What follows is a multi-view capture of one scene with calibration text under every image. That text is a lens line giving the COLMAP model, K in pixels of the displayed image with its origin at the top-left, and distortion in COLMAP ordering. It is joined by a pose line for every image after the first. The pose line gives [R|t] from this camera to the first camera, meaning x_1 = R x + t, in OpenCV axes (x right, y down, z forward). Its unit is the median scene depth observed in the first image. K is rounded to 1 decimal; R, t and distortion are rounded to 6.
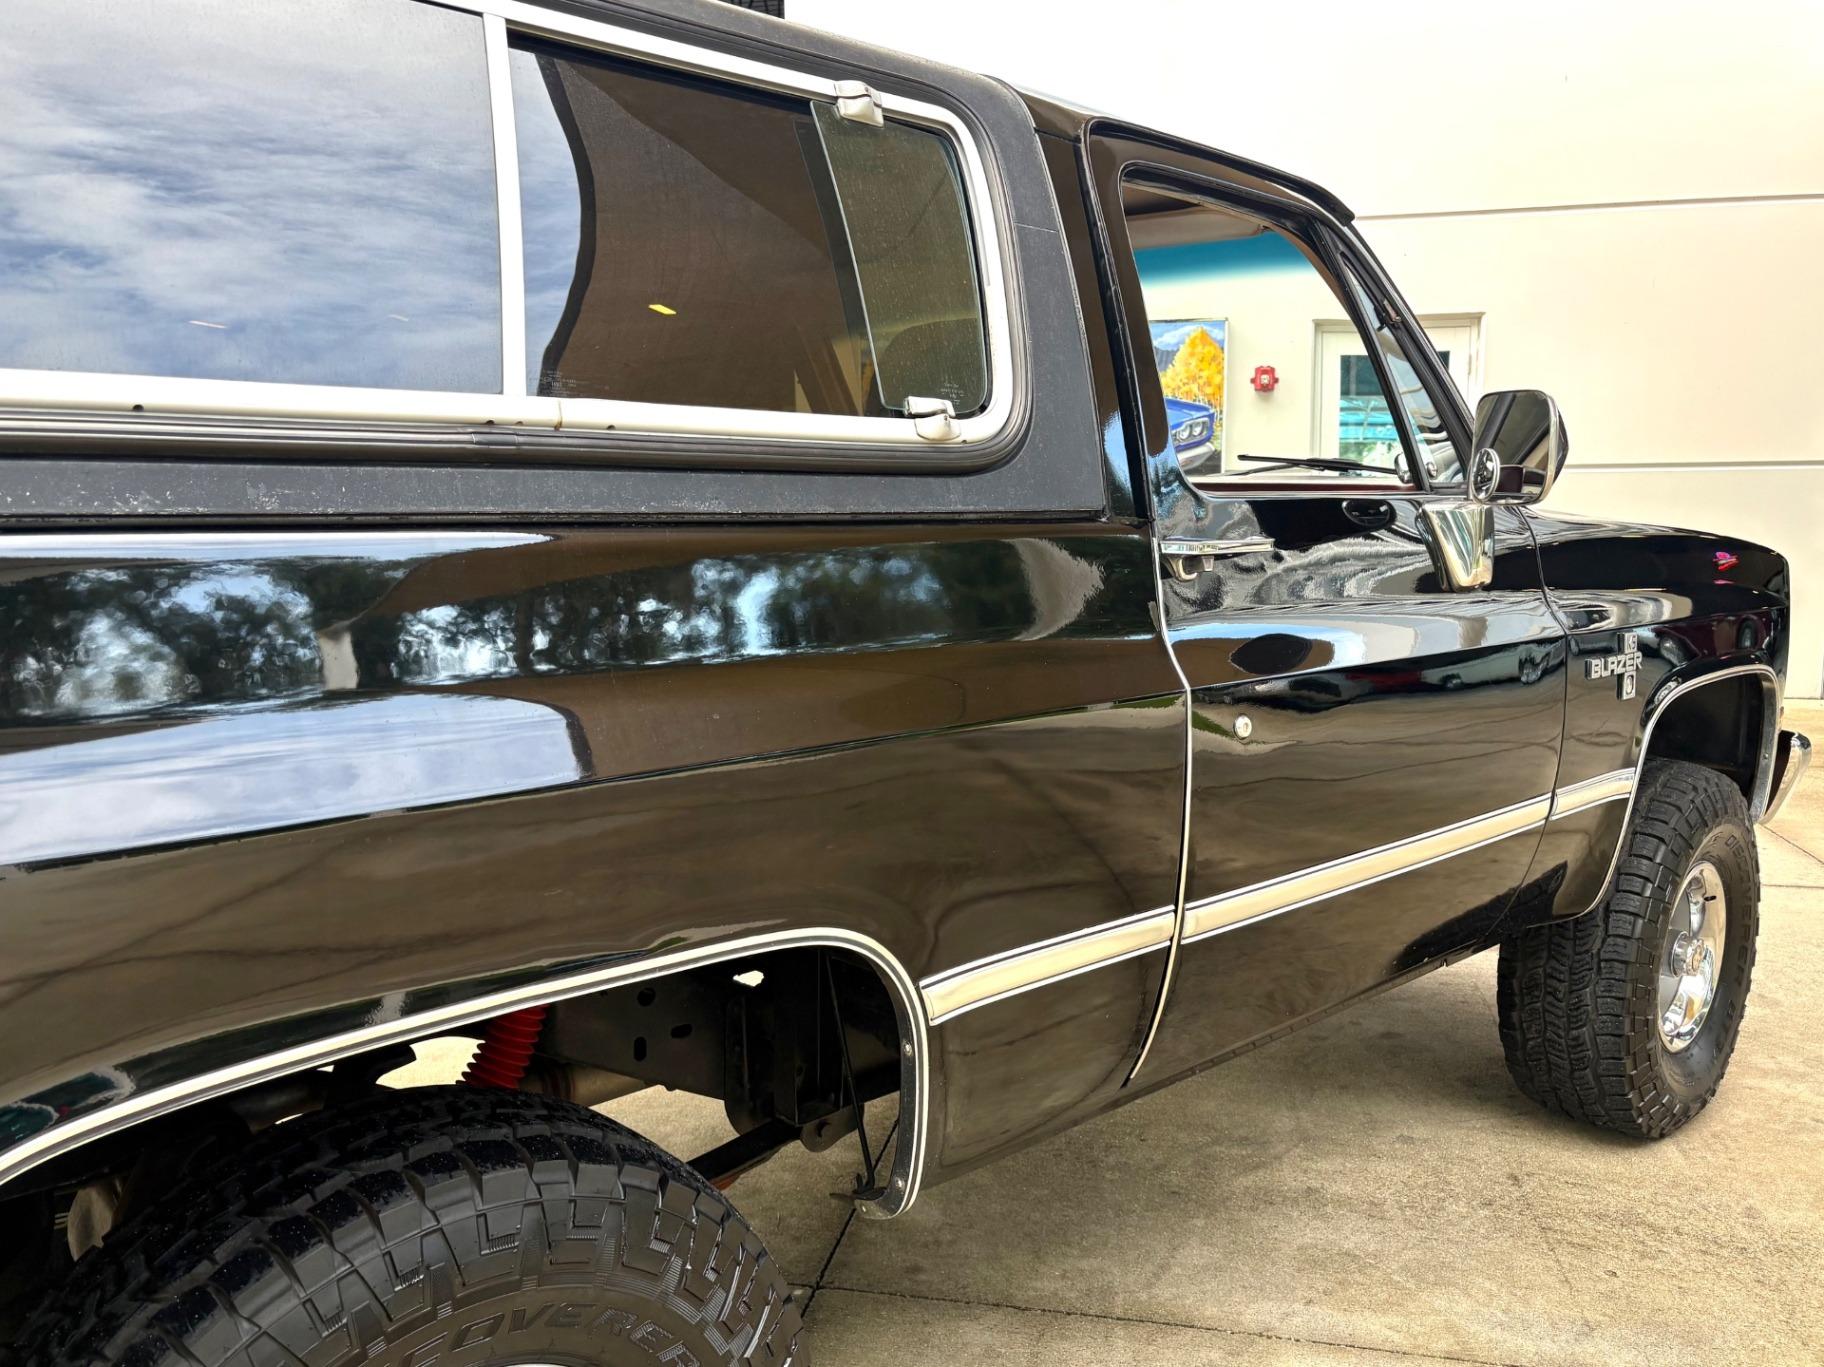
lens RADIAL K [[1504.8, 0, 912.0], [0, 1504.8, 683.5], [0, 0, 1]] dist [0.031634, -0.006526]
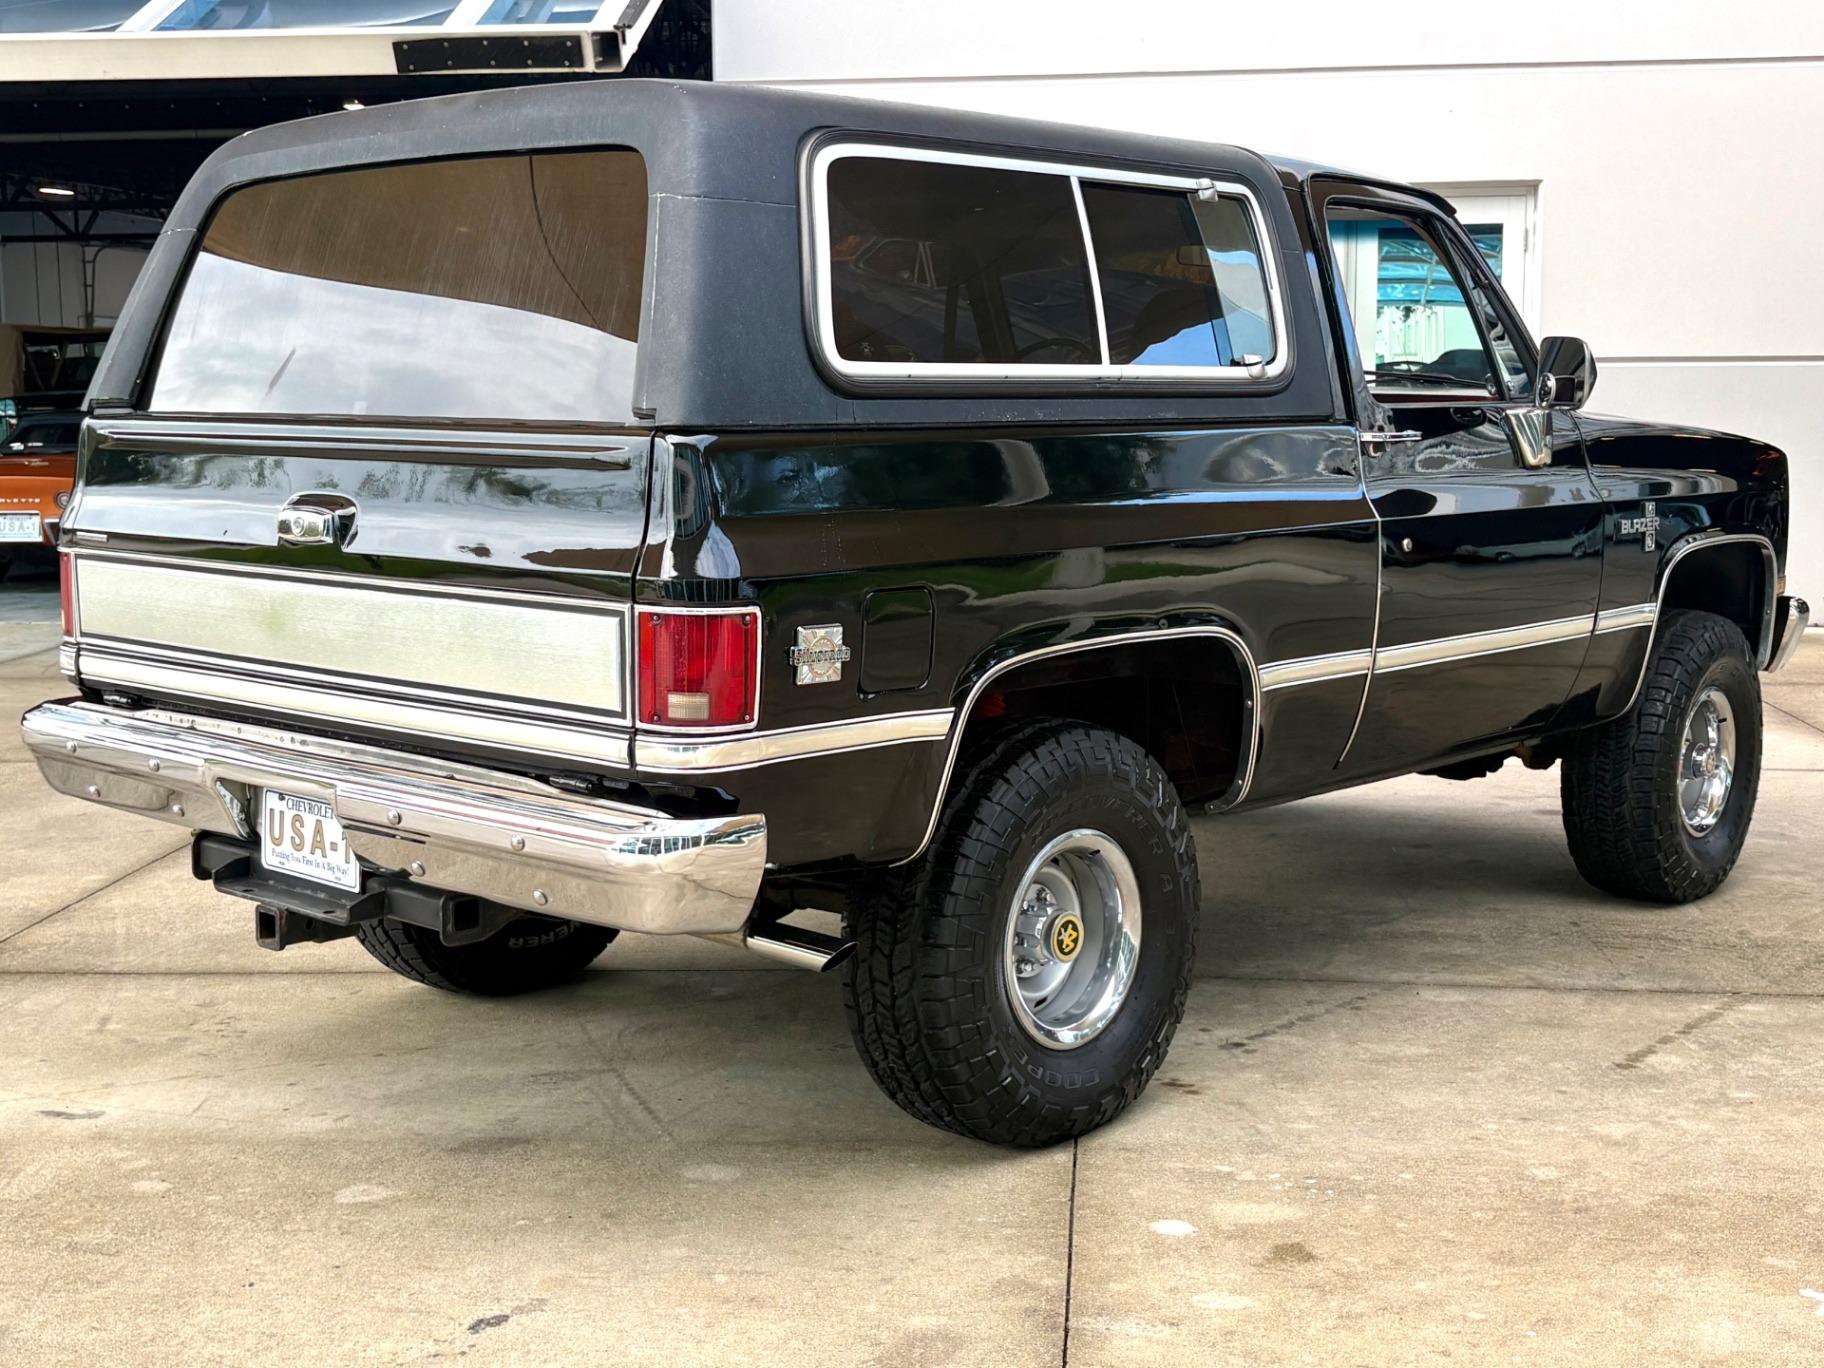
lens RADIAL K [[2221.0, 0, 923.0], [0, 2221.0, 680.3], [0, 0, 1]] dist [0.179323, -0.559491]
pose [[0.995571, -0.016511, 0.092550, -0.366243], [0.016450, 0.999864, 0.001423, 0.111822], [-0.092561, 0.000106, 0.995707, -0.950726]]
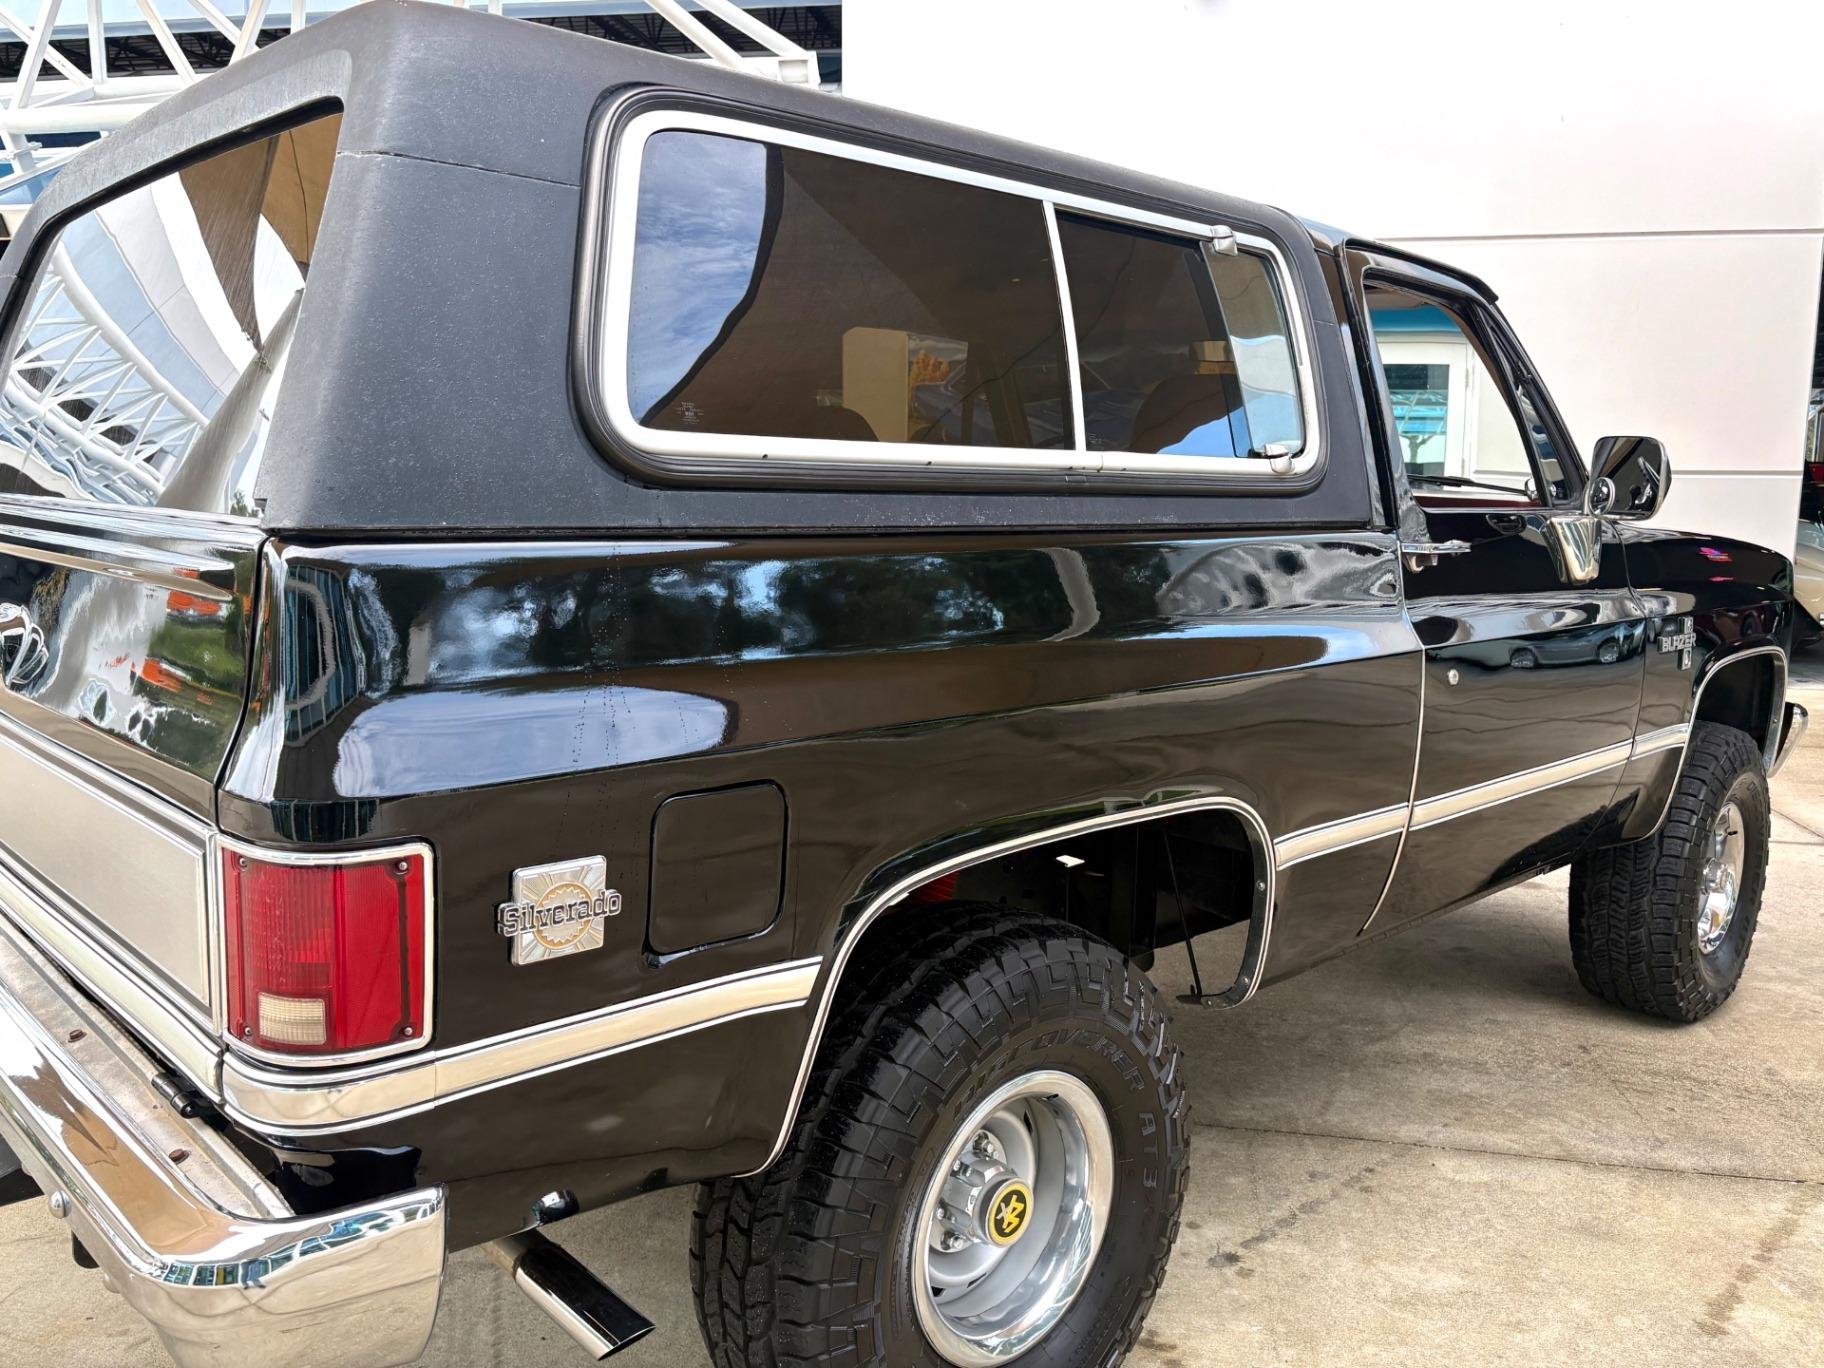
lens RADIAL K [[1477.0, 0, 918.1], [0, 1477.0, 667.9], [0, 0, 1]] dist [0.019038, 0.013165]
pose [[0.999559, 0.014235, 0.026053, -0.209830], [-0.014213, 0.999898, -0.001055, 0.019486], [-0.026065, 0.000684, 0.999660, -0.242834]]
